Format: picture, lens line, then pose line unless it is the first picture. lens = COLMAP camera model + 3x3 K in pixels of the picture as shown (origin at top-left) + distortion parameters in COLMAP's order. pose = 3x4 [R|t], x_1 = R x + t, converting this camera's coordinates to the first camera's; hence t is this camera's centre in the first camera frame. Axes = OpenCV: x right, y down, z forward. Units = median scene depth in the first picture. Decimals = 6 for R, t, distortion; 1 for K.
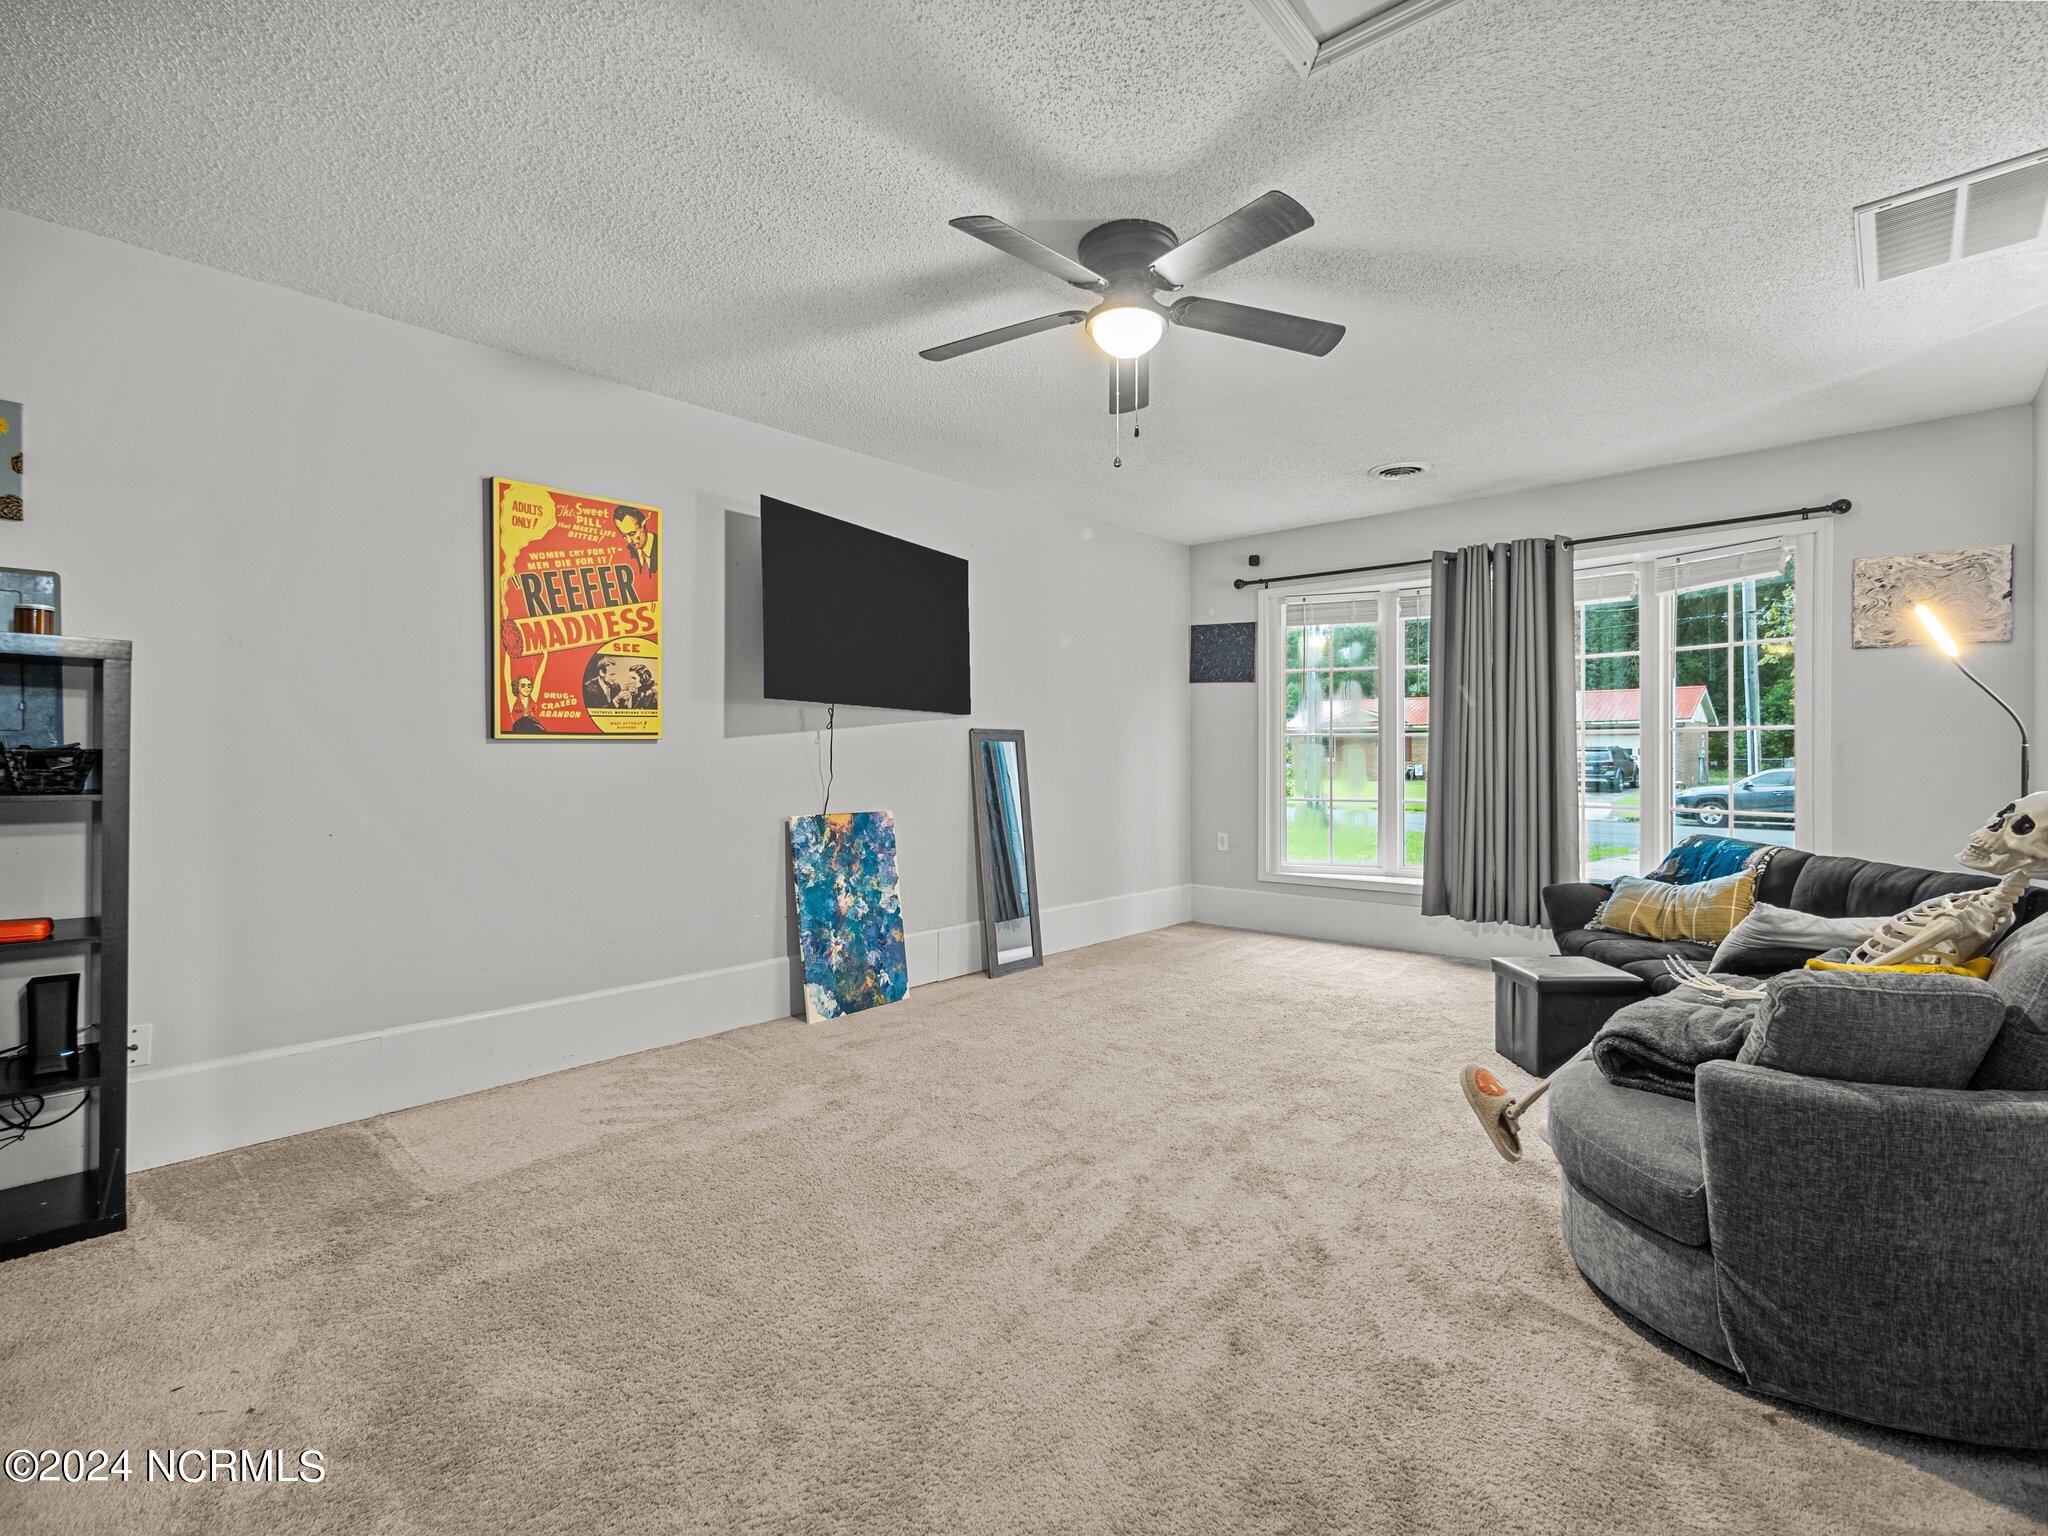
lens RADIAL K [[950.2, 0, 1034.5], [0, 950.2, 760.4], [0, 0, 1]] dist [-0.001301, 0.000030]
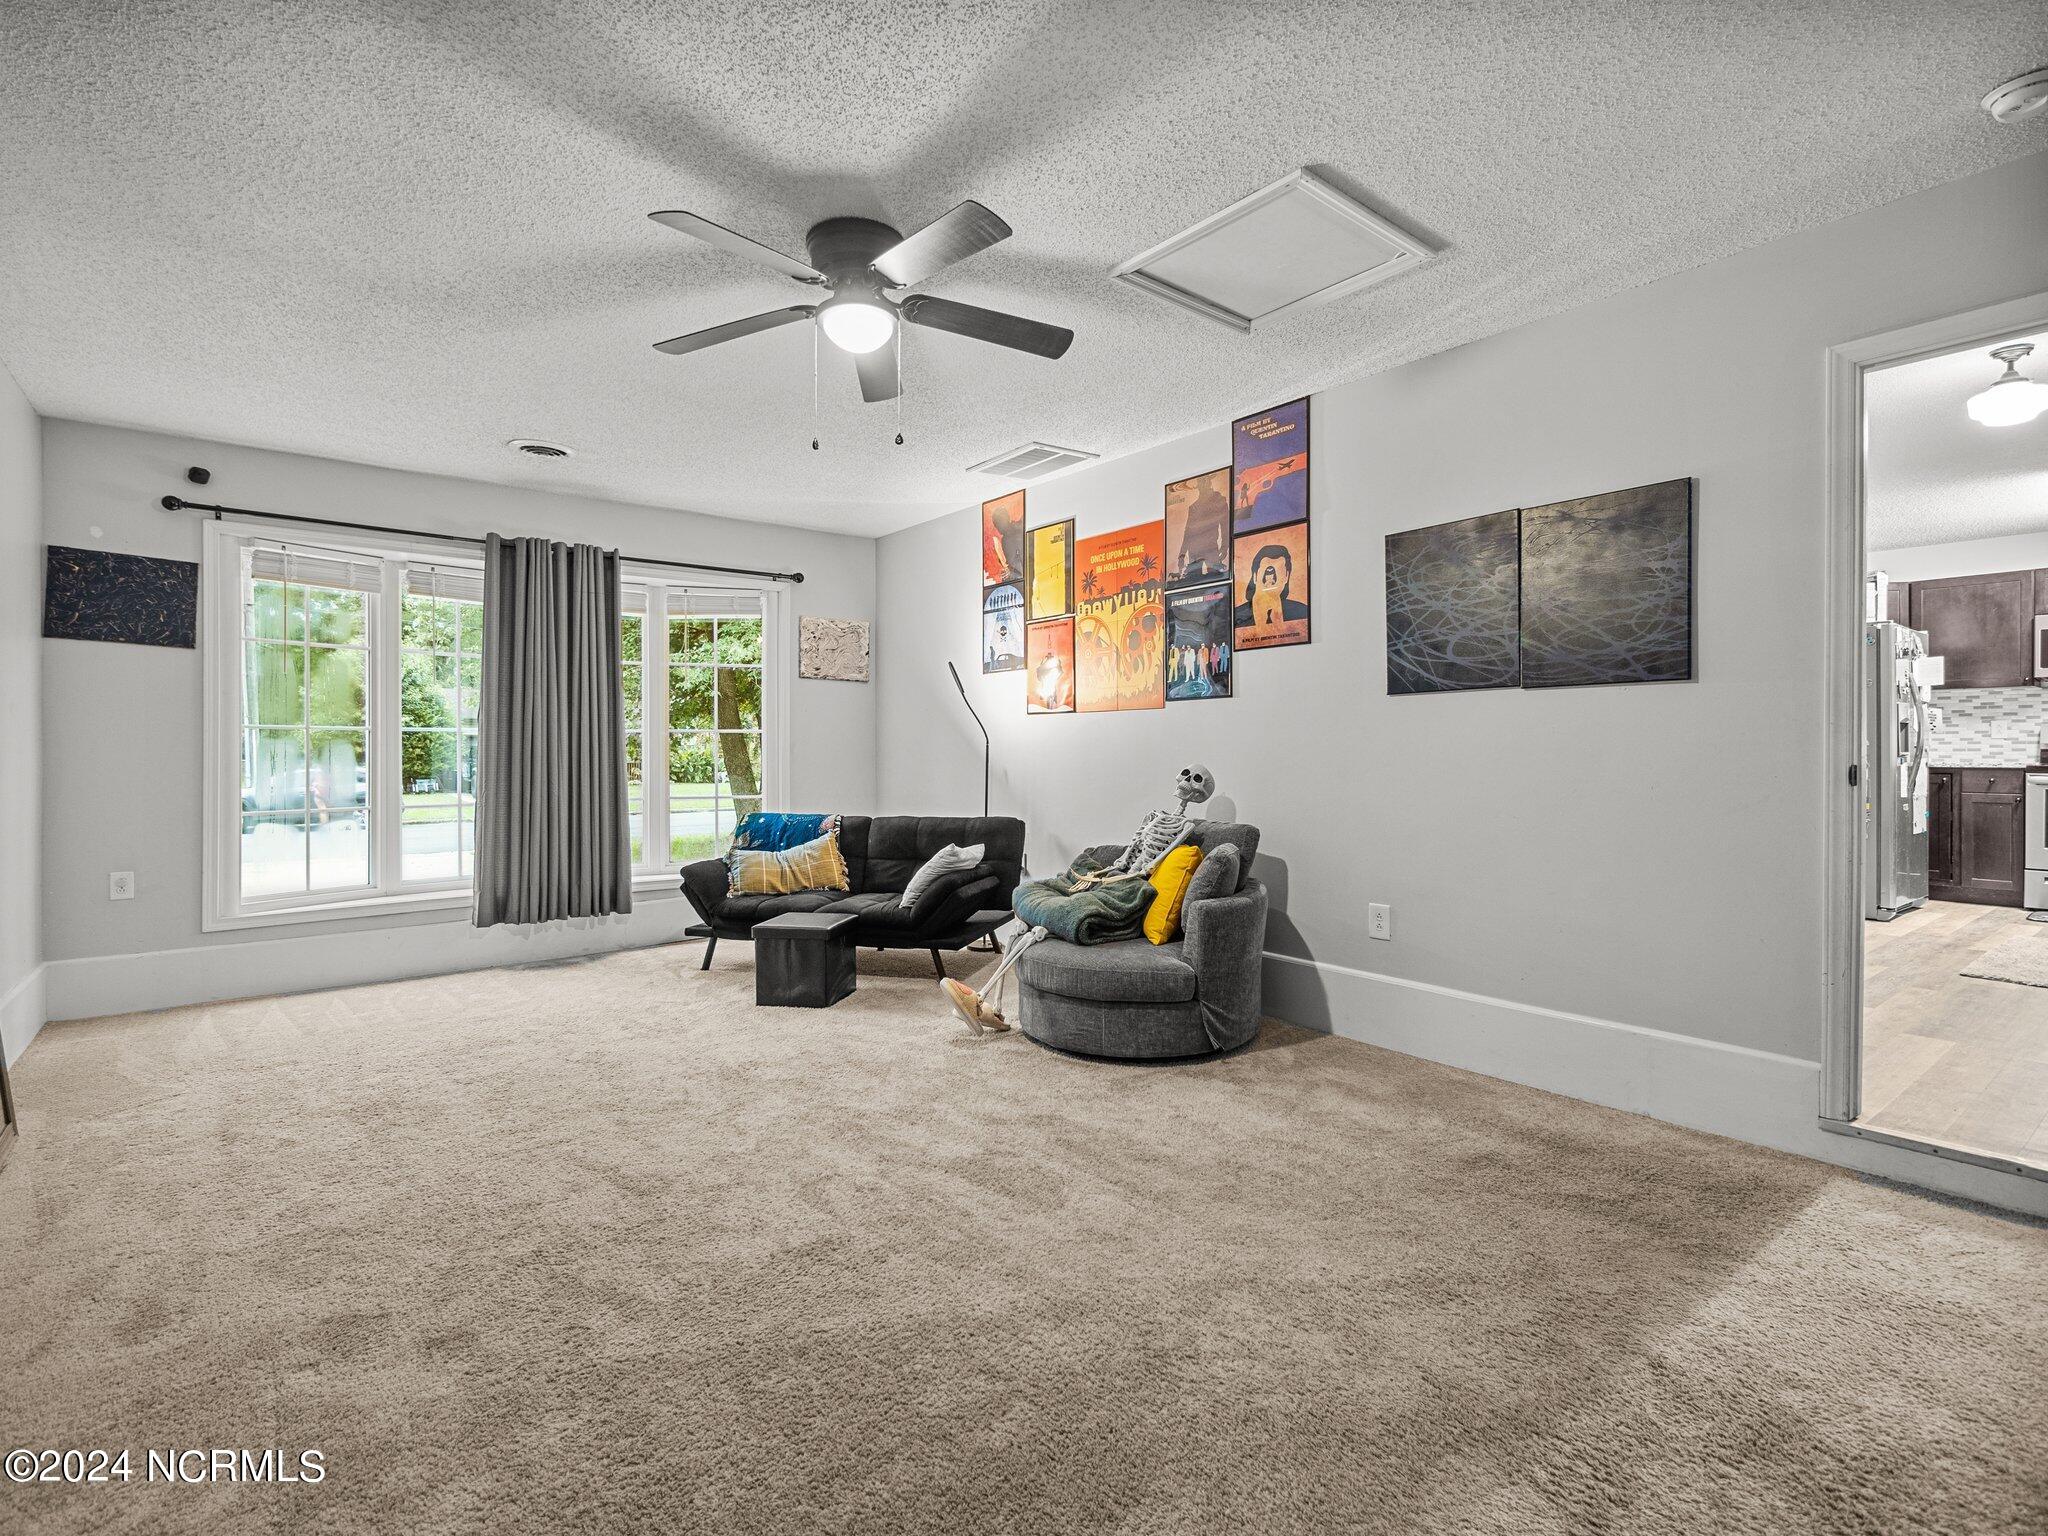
lens RADIAL K [[989.6, 0, 1033.4], [0, 989.6, 751.2], [0, 0, 1]] dist [-0.000215, 0.000238]
pose [[0.172675, 0.000783, 0.984979, -0.558913], [0.010647, 0.999940, -0.002661, 0.001691], [-0.984921, 0.010946, 0.172656, 0.396012]]
